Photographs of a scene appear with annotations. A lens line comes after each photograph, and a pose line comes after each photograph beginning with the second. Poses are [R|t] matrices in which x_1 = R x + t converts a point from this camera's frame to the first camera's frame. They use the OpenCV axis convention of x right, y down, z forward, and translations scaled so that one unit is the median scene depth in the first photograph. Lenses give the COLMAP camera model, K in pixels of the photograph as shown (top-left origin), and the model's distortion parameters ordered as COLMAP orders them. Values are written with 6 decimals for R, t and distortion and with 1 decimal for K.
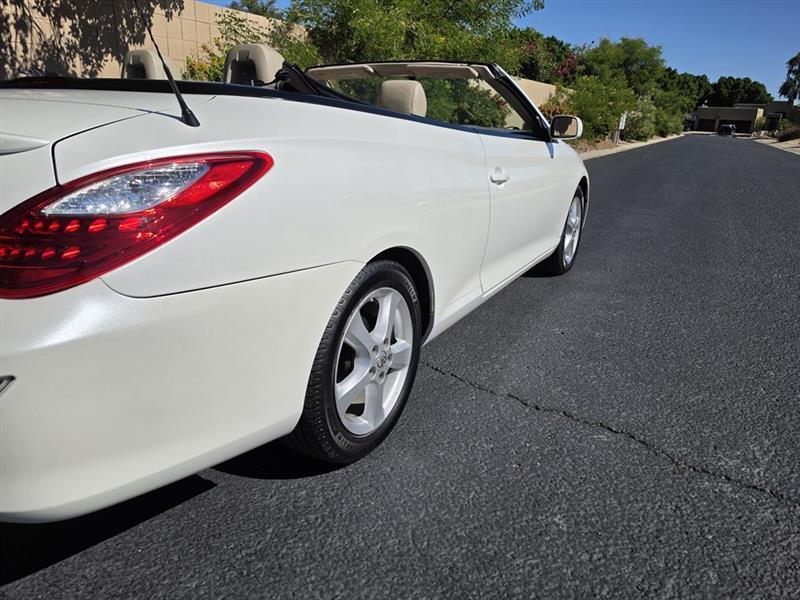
lens RADIAL K [[565.7, 0, 399.2], [0, 565.7, 295.3], [0, 0, 1]] dist [0.032837, -0.039623]
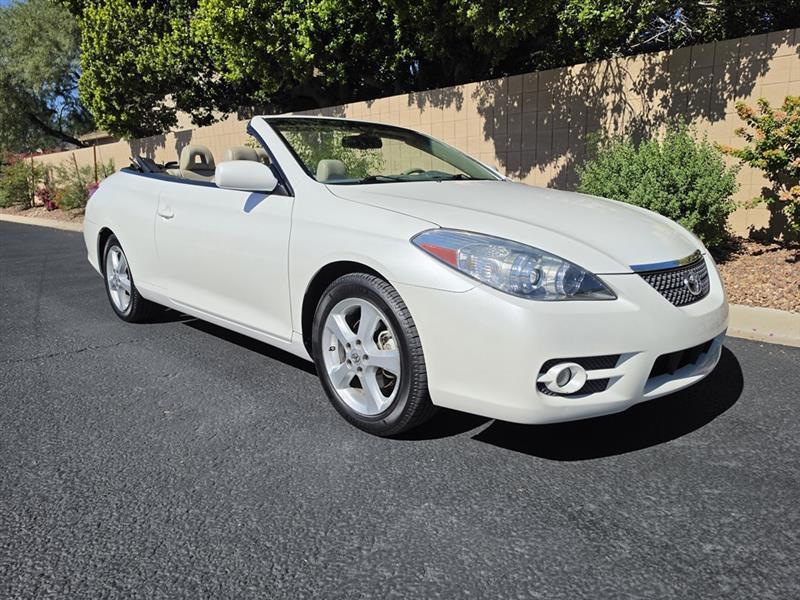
lens RADIAL K [[565.7, 0, 405.7], [0, 565.7, 303.6], [0, 0, 1]] dist [0.032837, -0.039623]
pose [[-0.278702, 0.174977, -0.944303, 0.691459], [-0.283482, 0.924462, 0.254968, -0.266712], [0.917585, 0.338753, -0.208047, 0.968802]]
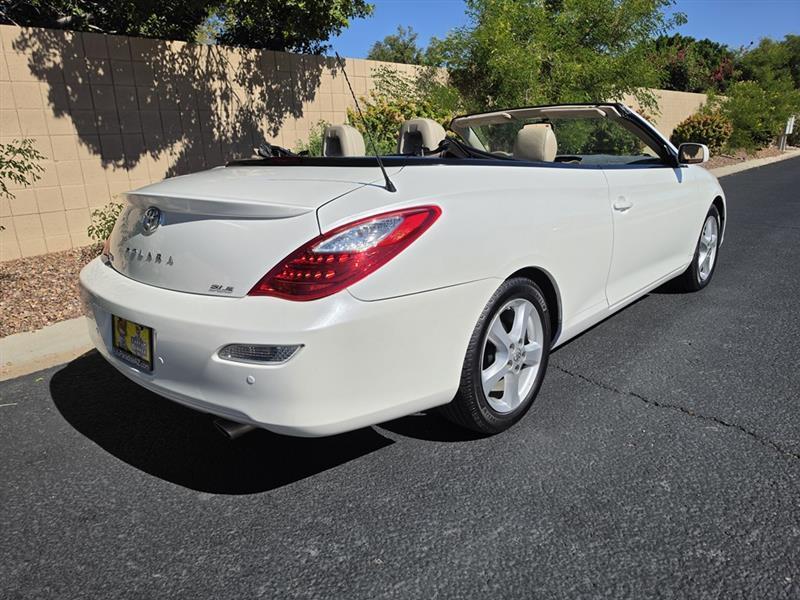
lens RADIAL K [[565.7, 0, 401.3], [0, 565.7, 300.4], [0, 0, 1]] dist [0.032837, -0.039623]
pose [[0.972212, -0.004346, -0.234062, 0.004909], [-0.002518, 0.999576, -0.029022, 0.010113], [0.234089, 0.028805, 0.971788, -0.113903]]
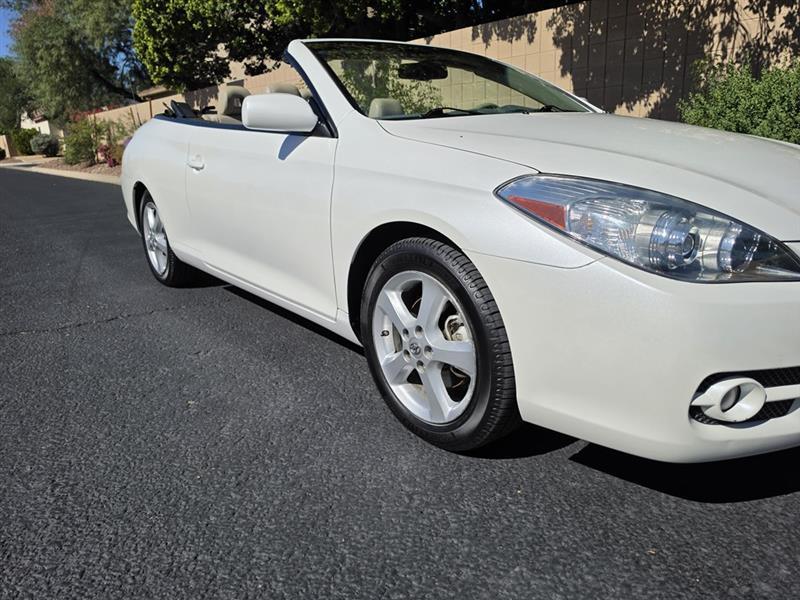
lens RADIAL K [[565.7, 0, 400.4], [0, 565.7, 300.6], [0, 0, 1]] dist [0.032837, -0.039623]
pose [[-0.377947, 0.240909, -0.893934, 0.585149], [-0.258387, 0.899740, 0.351717, -0.245064], [0.889040, 0.363911, -0.277806, 0.928056]]
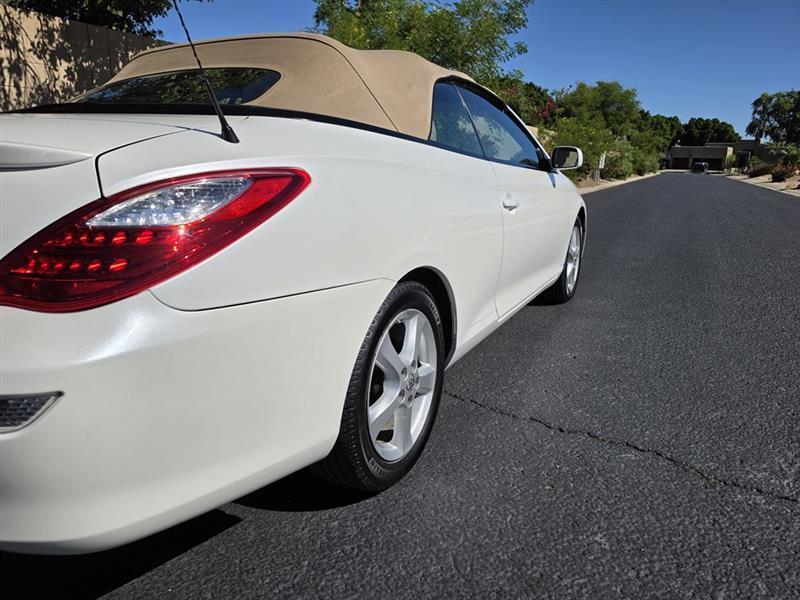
lens RADIAL K [[565.7, 0, 414.8], [0, 565.7, 297.1], [0, 0, 1]] dist [0.032837, -0.039623]
pose [[0.998534, -0.027051, 0.046885, -0.023329], [0.030186, 0.997263, -0.067490, 0.011768], [-0.044931, 0.068806, 0.996618, 0.003087]]
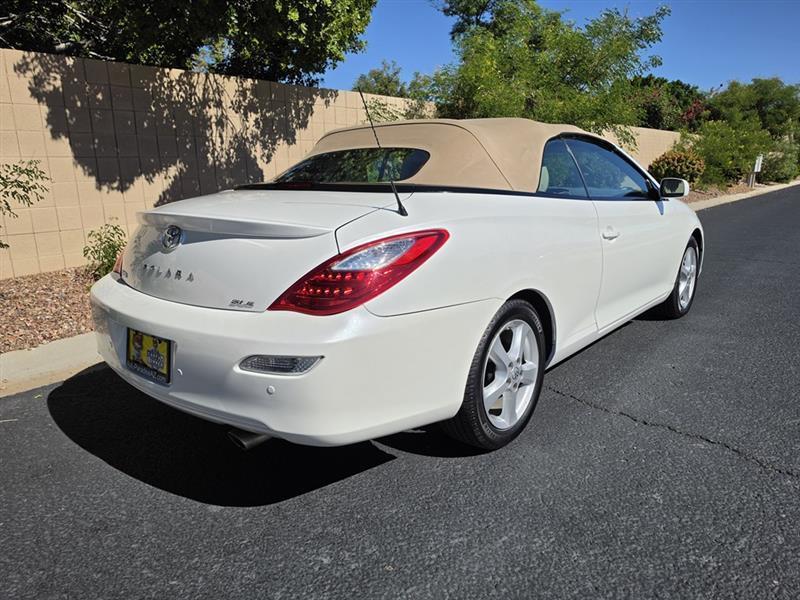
lens RADIAL K [[565.7, 0, 402.8], [0, 565.7, 300.7], [0, 0, 1]] dist [0.032837, -0.039623]
pose [[0.980451, -0.002466, -0.196749, -0.010476], [-0.013154, 0.996863, -0.078042, 0.018098], [0.196324, 0.079104, 0.977343, -0.137807]]
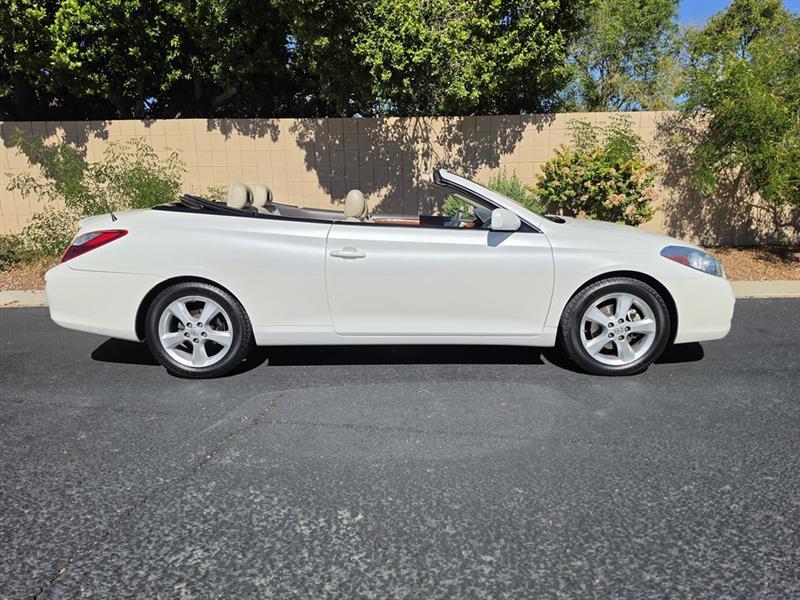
lens RADIAL K [[565.7, 0, 413.2], [0, 565.7, 314.1], [0, 0, 1]] dist [0.032837, -0.039623]
pose [[0.484368, 0.154962, -0.861031, 0.810286], [-0.237786, 0.970456, 0.040890, -0.078687], [0.841929, 0.184936, 0.506906, 0.211217]]
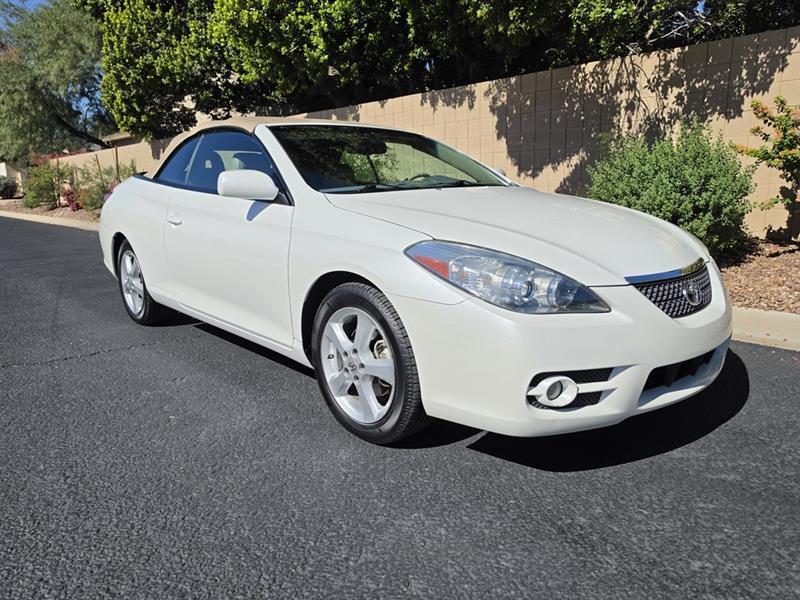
lens RADIAL K [[565.7, 0, 401.8], [0, 565.7, 304.6], [0, 0, 1]] dist [0.032837, -0.039623]
pose [[-0.317071, 0.183031, -0.930573, 0.686208], [-0.272385, 0.922288, 0.274211, -0.282846], [0.908445, 0.340418, -0.242575, 0.983416]]
